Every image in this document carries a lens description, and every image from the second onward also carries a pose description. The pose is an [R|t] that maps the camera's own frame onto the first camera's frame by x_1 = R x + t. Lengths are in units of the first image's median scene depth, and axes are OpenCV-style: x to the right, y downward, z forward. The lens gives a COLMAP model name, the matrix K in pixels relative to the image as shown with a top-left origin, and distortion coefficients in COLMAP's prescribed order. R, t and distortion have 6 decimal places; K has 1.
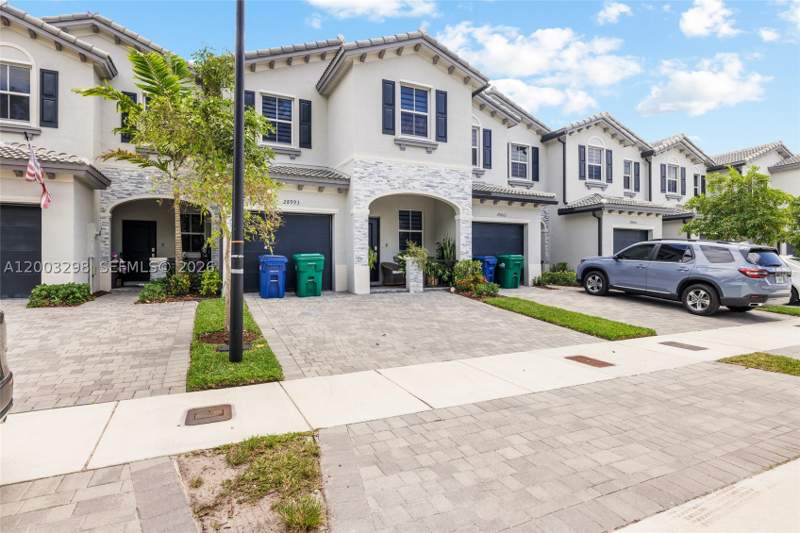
lens RADIAL K [[409.5, 0, 400.0], [0, 409.5, 266.5], [0, 0, 1]] dist [-0.000760, -0.000473]
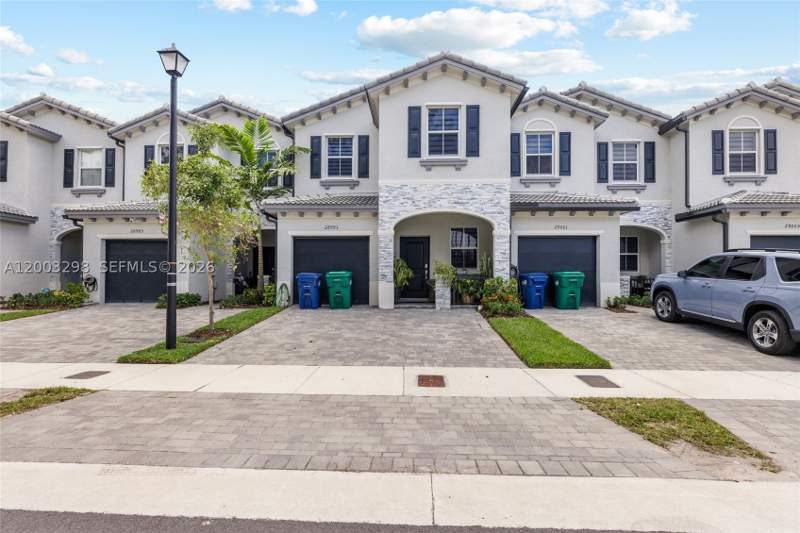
lens RADIAL K [[411.9, 0, 402.2], [0, 411.9, 280.9], [0, 0, 1]] dist [-0.003159, 0.000190]
pose [[0.888593, 0.004806, -0.458672, 0.413376], [-0.008156, 0.999953, -0.005322, -0.000247], [0.458625, 0.008470, 0.888590, 0.046888]]
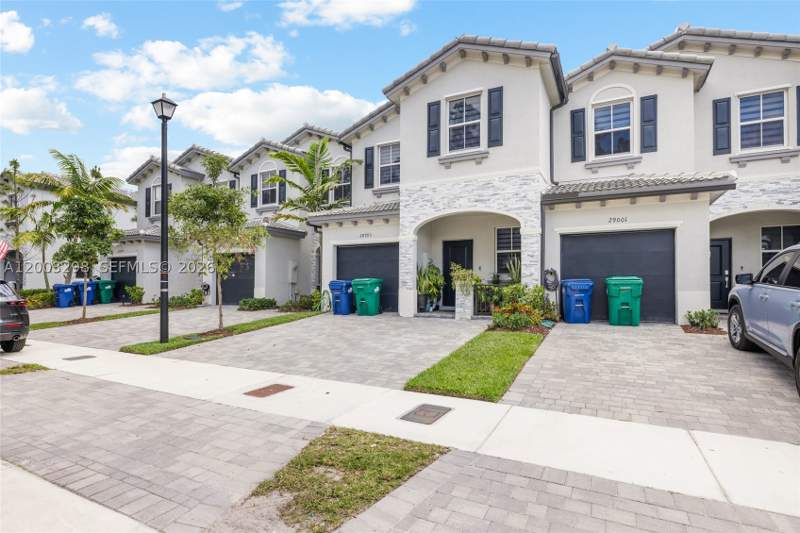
lens RADIAL K [[416.5, 0, 396.9], [0, 416.5, 284.9], [0, 0, 1]] dist [-0.002627, -0.000377]
pose [[0.602890, 0.001513, -0.797823, 0.688319], [-0.012248, 0.999898, -0.007358, -0.005232], [0.797730, 0.014208, 0.602847, 0.316574]]
